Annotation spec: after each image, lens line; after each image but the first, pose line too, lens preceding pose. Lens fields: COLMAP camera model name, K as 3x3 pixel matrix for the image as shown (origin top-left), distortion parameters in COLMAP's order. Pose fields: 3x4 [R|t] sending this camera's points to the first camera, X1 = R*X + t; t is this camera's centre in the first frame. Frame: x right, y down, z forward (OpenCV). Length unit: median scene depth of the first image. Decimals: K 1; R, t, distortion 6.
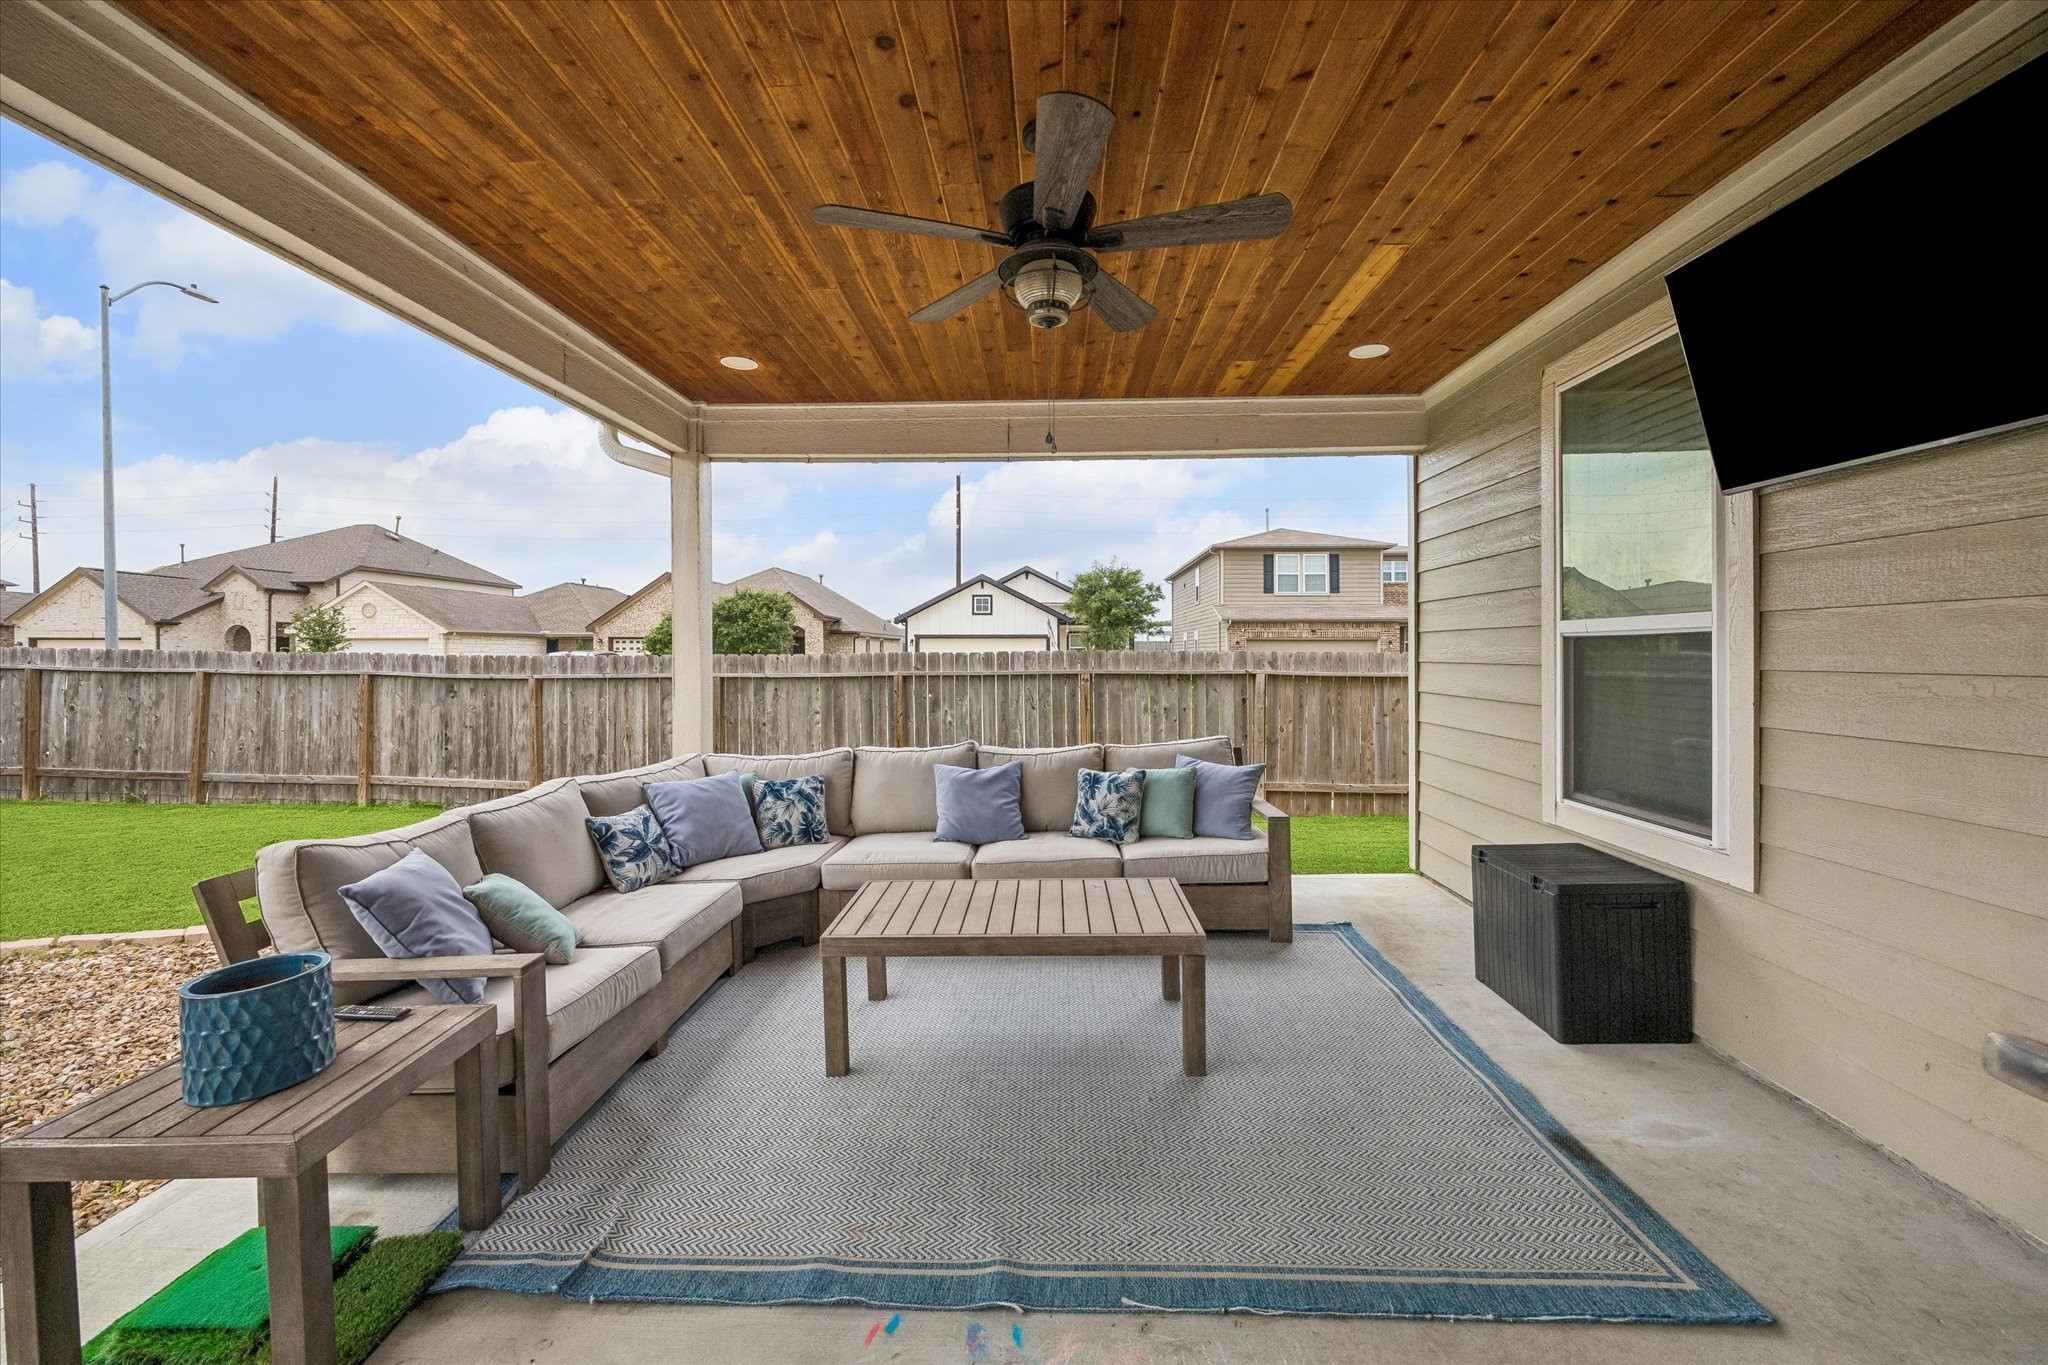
lens RADIAL K [[824.2, 0, 1038.7], [0, 824.2, 652.8], [0, 0, 1]] dist [-0.002867, -0.000273]
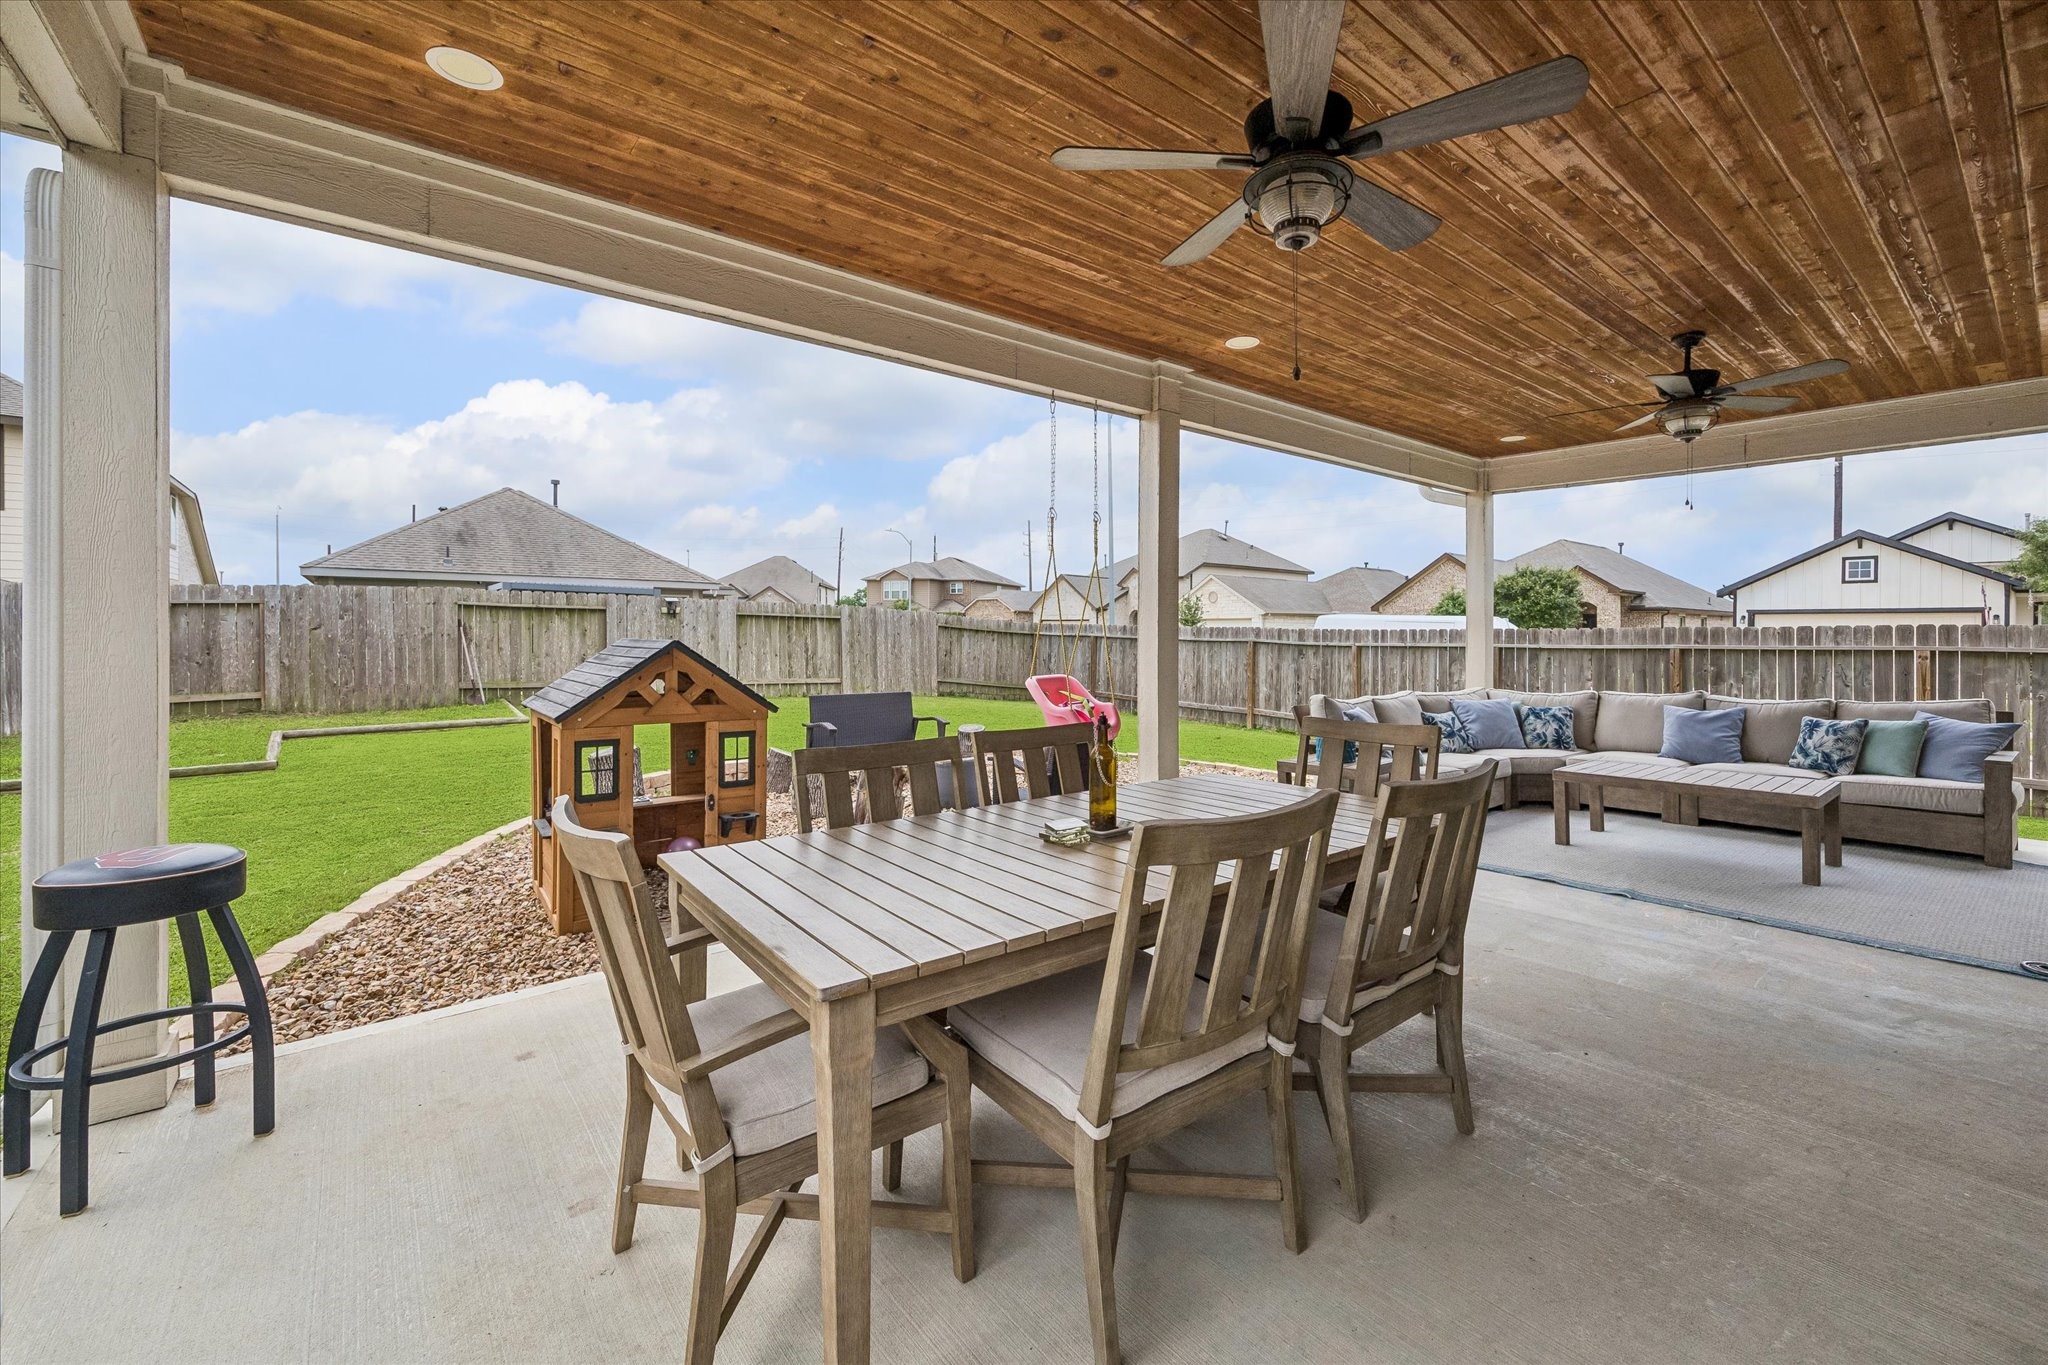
lens RADIAL K [[824.2, 0, 1059.4], [0, 824.2, 636.3], [0, 0, 1]] dist [-0.002867, -0.000273]
pose [[0.653129, 0.009537, -0.757187, 0.102649], [-0.005092, 0.999953, 0.008203, 0.006306], [0.757230, -0.001502, 0.653147, -0.265649]]
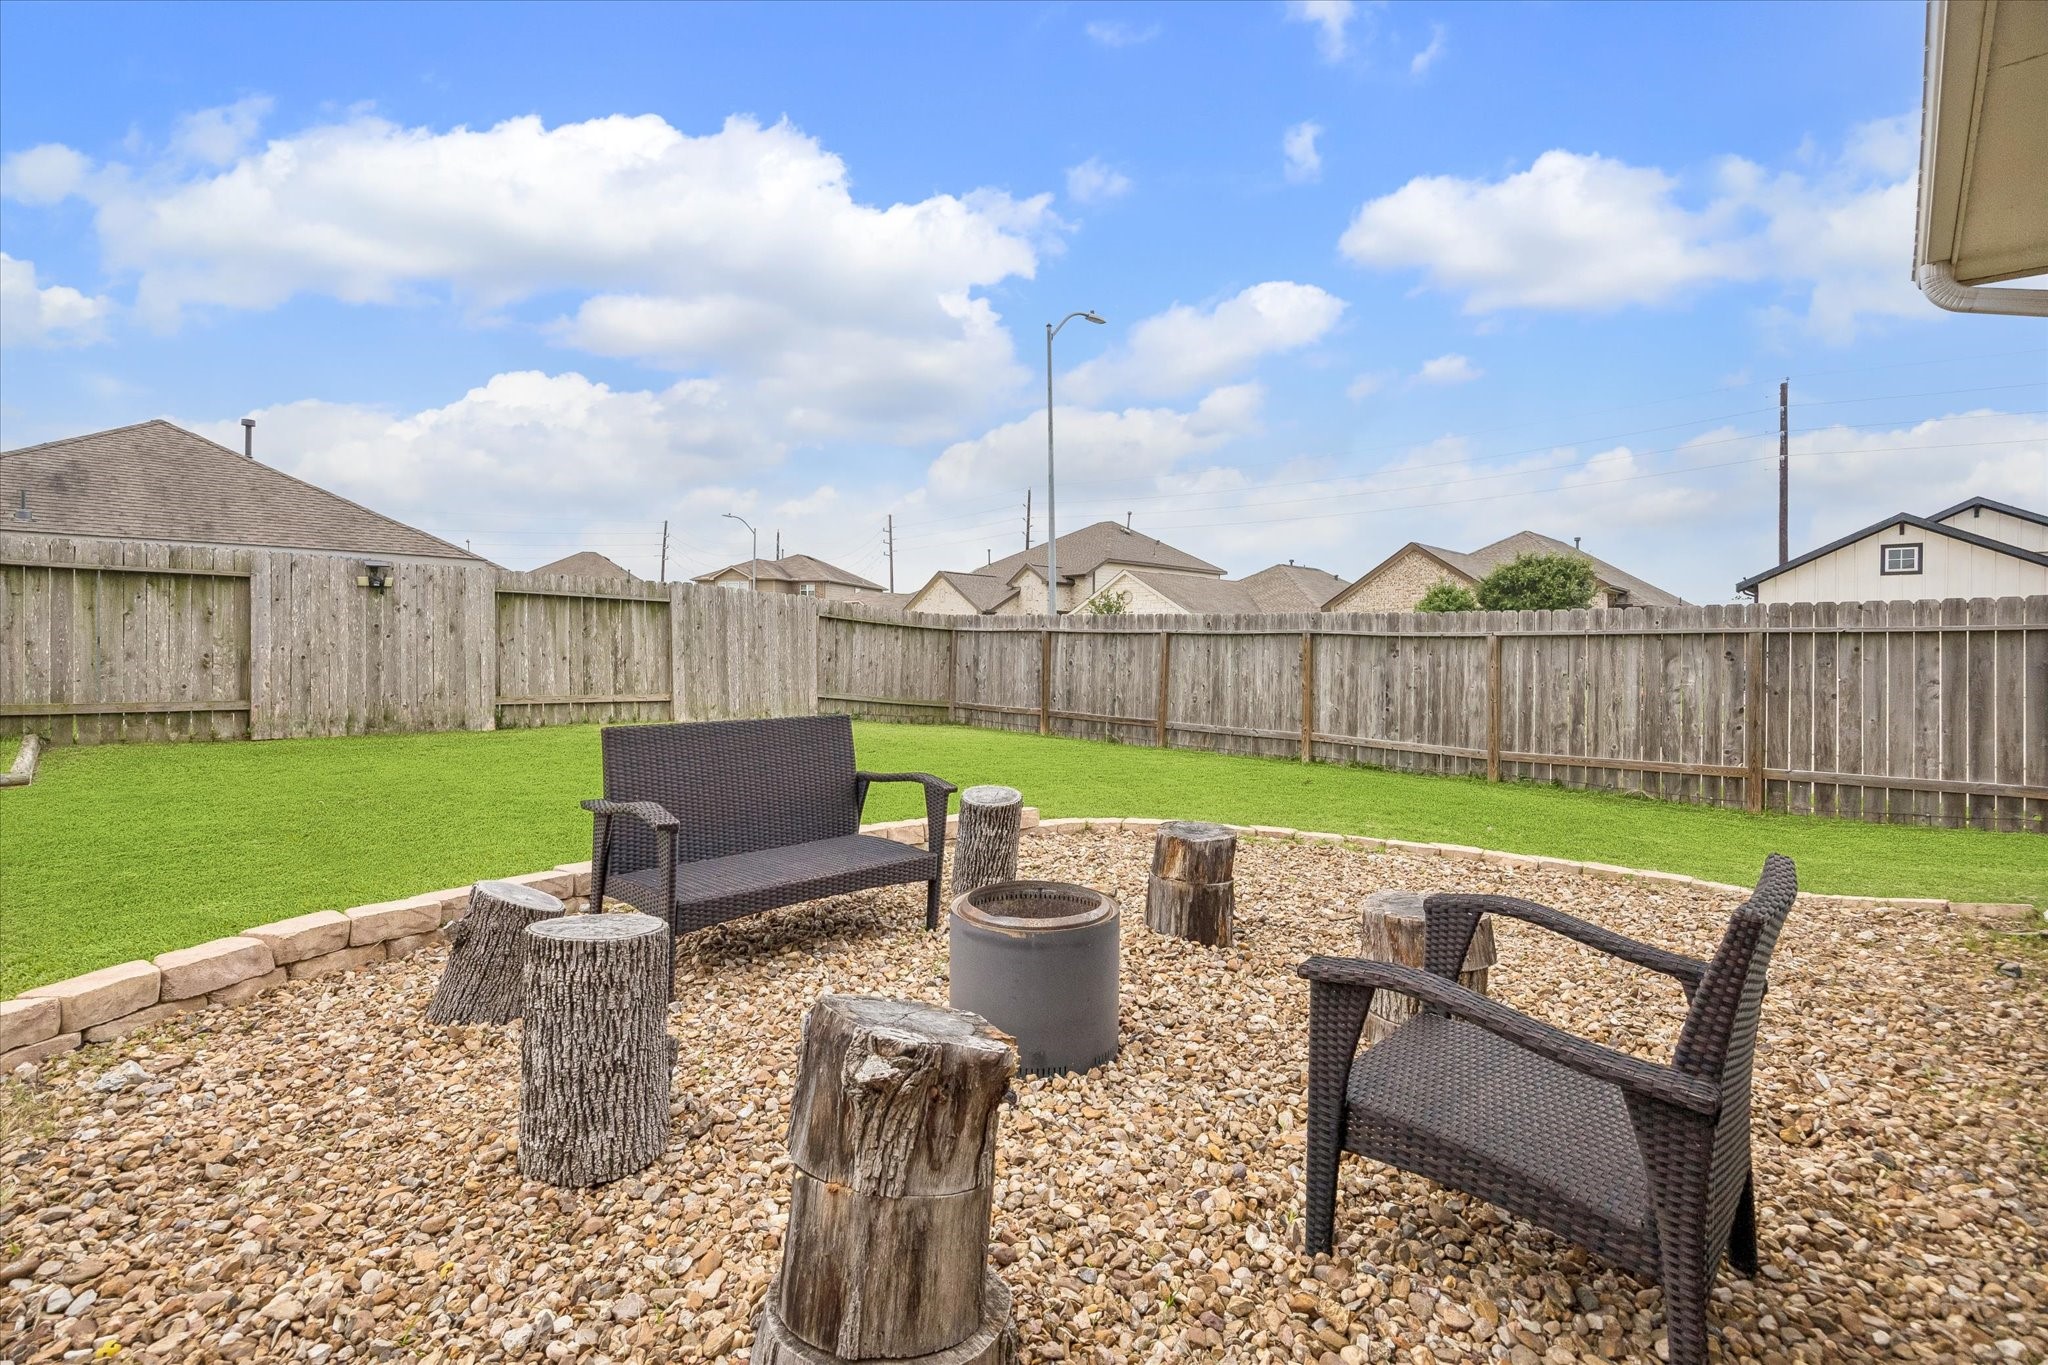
lens RADIAL K [[957.3, 0, 1054.3], [0, 957.3, 652.4], [0, 0, 1]] dist [-0.010062, 0.000297]
pose [[0.743385, 0.012067, -0.668755, -0.264144], [-0.003623, 0.999895, 0.014014, 0.035658], [0.668854, -0.007995, 0.743351, -0.093088]]
